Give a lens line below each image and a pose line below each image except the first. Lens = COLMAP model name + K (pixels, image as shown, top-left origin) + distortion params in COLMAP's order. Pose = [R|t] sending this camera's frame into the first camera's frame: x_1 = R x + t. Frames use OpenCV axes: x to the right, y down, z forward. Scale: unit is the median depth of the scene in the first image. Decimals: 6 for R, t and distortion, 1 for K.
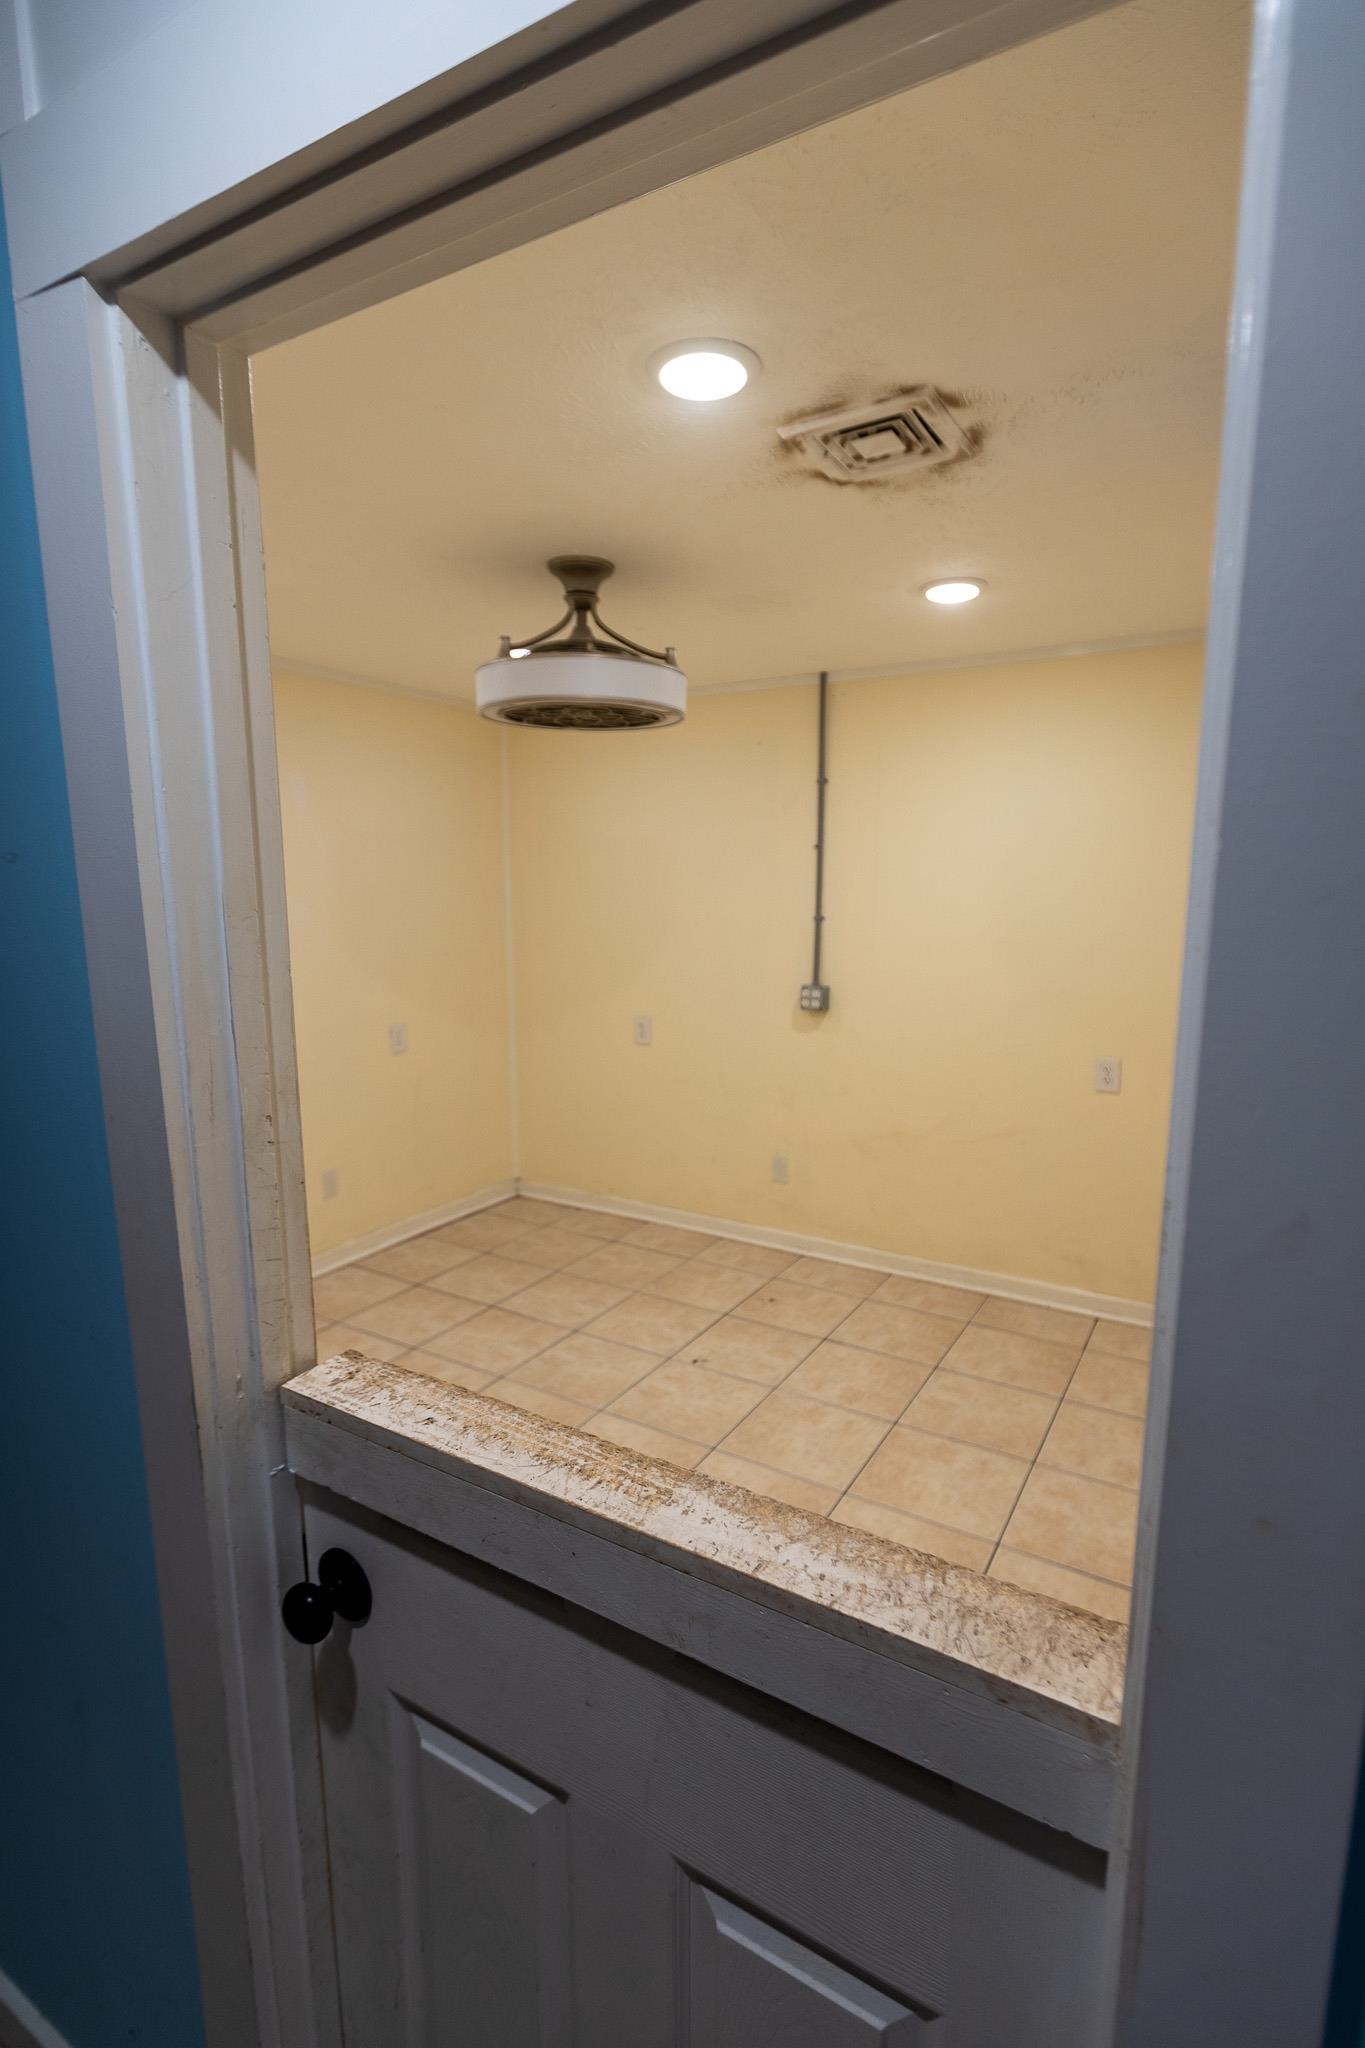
lens RADIAL K [[939.2, 0, 677.9], [0, 939.2, 1022.4], [0, 0, 1]] dist [0.007210, -0.001978]
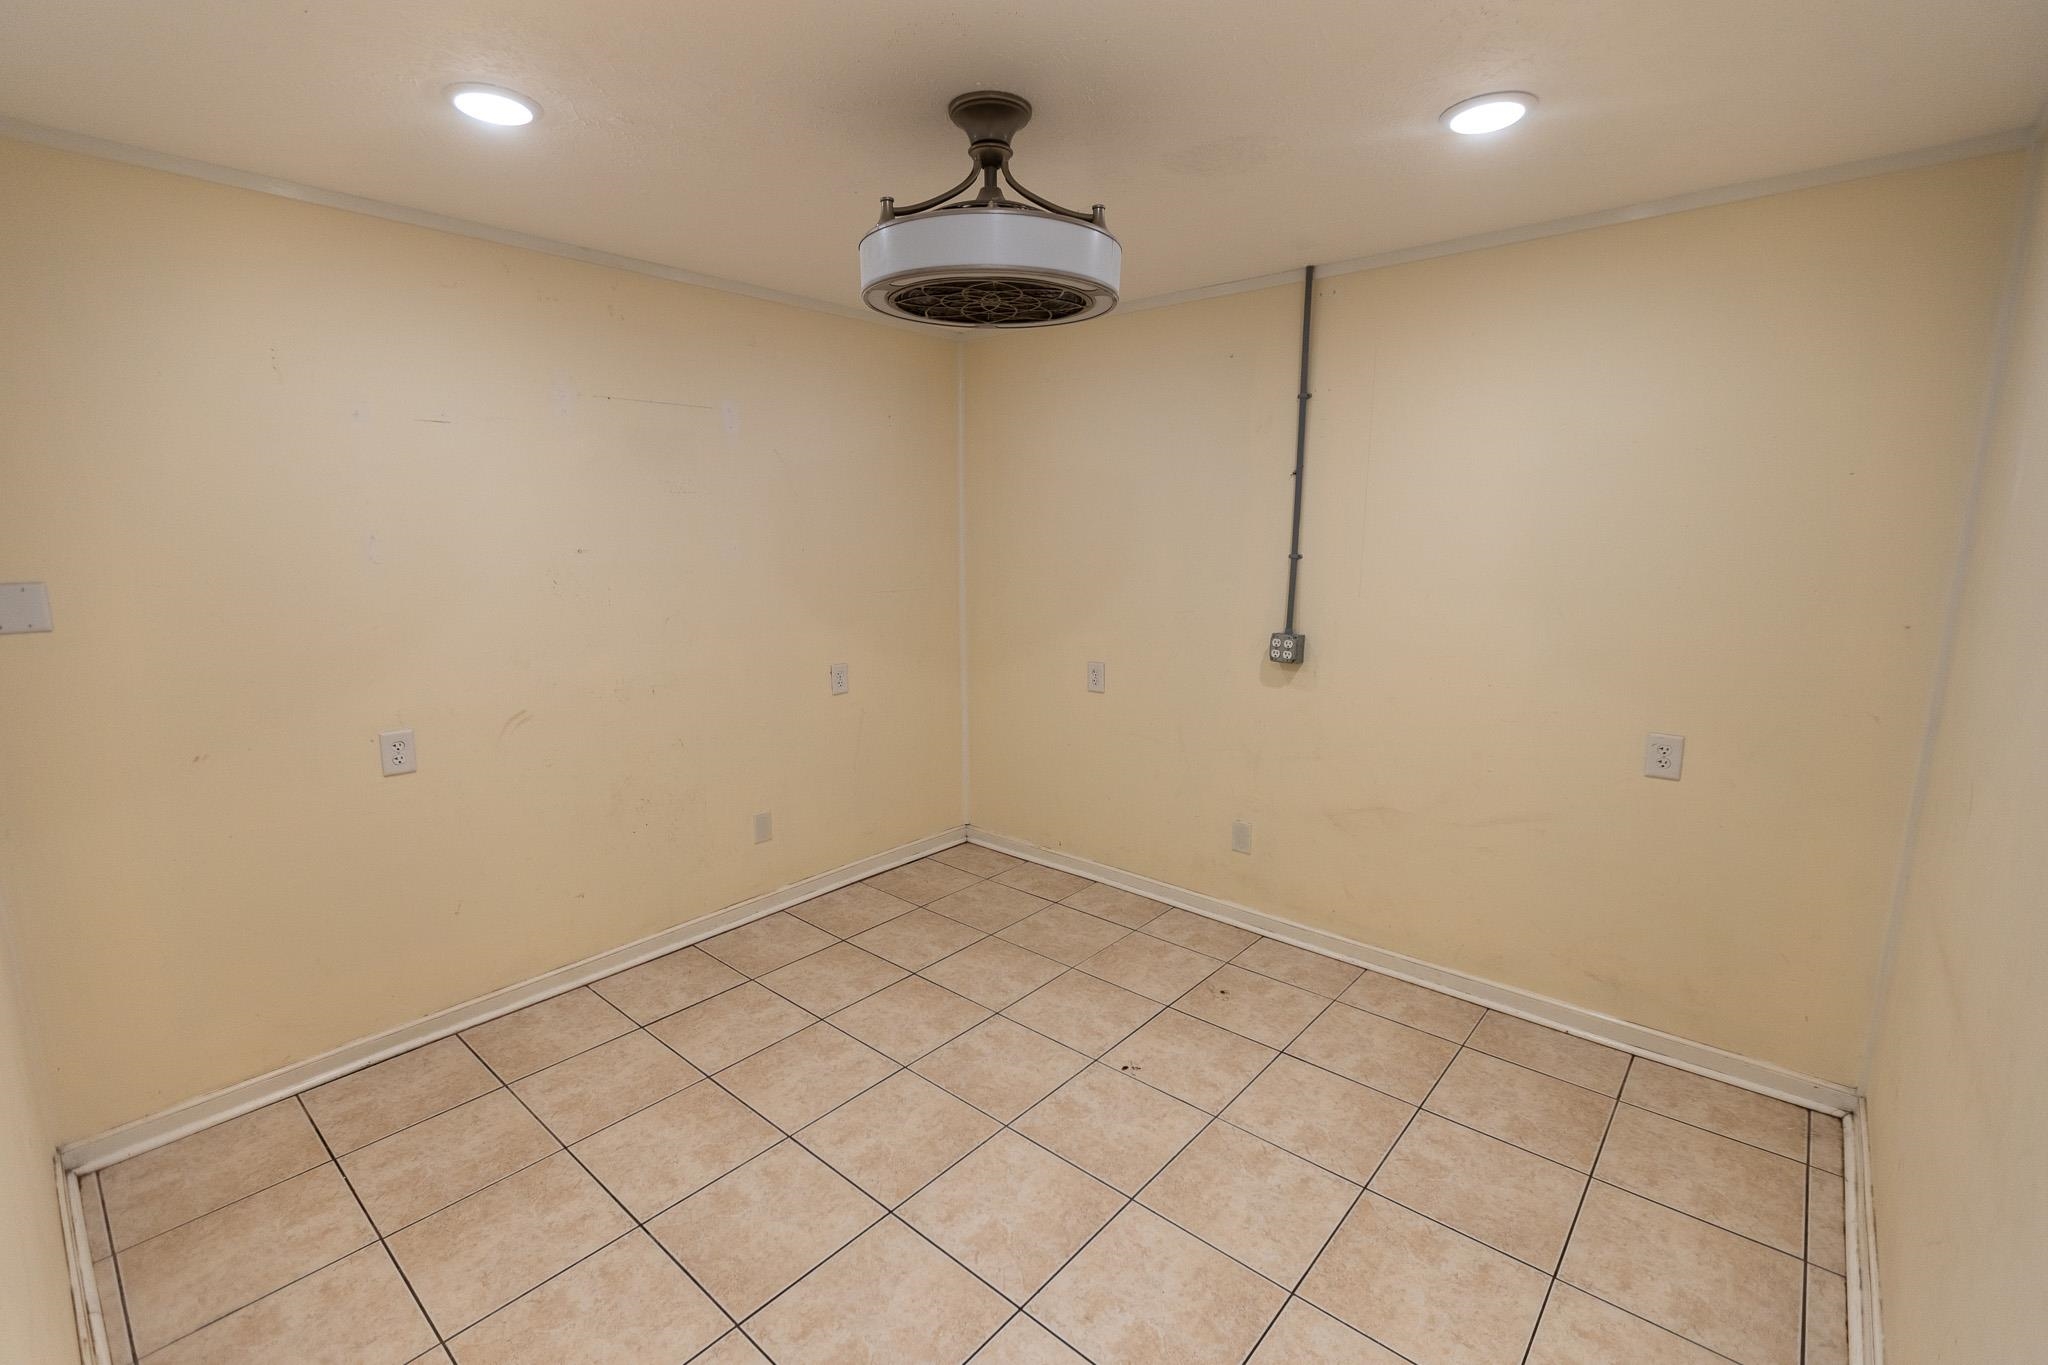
lens RADIAL K [[939.2, 0, 1006.7], [0, 939.2, 687.1], [0, 0, 1]] dist [0.007210, -0.001978]
pose [[0.988042, 0.030614, -0.151118, 0.025374], [-0.026616, 0.999242, 0.028406, -0.008443], [0.151873, -0.024045, 0.988108, 0.116455]]
